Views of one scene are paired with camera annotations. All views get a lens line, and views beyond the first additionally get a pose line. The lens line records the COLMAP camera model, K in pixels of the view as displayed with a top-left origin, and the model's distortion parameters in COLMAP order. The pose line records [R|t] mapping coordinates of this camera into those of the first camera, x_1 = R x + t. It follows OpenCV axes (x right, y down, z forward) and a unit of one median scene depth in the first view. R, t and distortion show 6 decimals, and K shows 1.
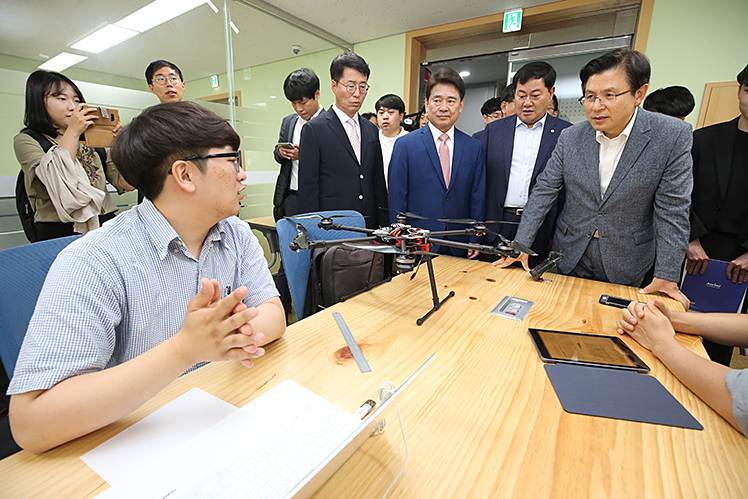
lens RADIAL K [[346.0, 0, 374.0], [0, 346.0, 249.5], [0, 0, 1]] dist [-0.049059, 0.019956]
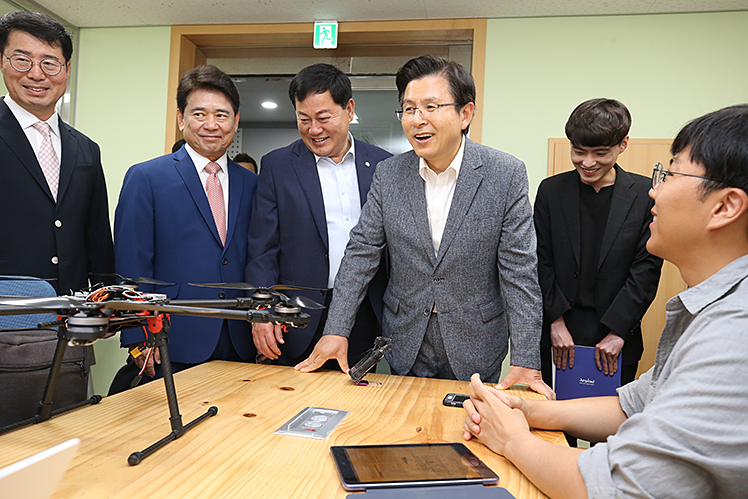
lens RADIAL K [[559.0, 0, 374.0], [0, 559.0, 249.5], [0, 0, 1]] dist [0.076076, -0.110982]
pose [[0.911972, 0.027958, 0.409299, 0.079861], [0.067535, 0.973833, -0.216997, 0.086333], [-0.404656, 0.225537, 0.886220, 0.013797]]
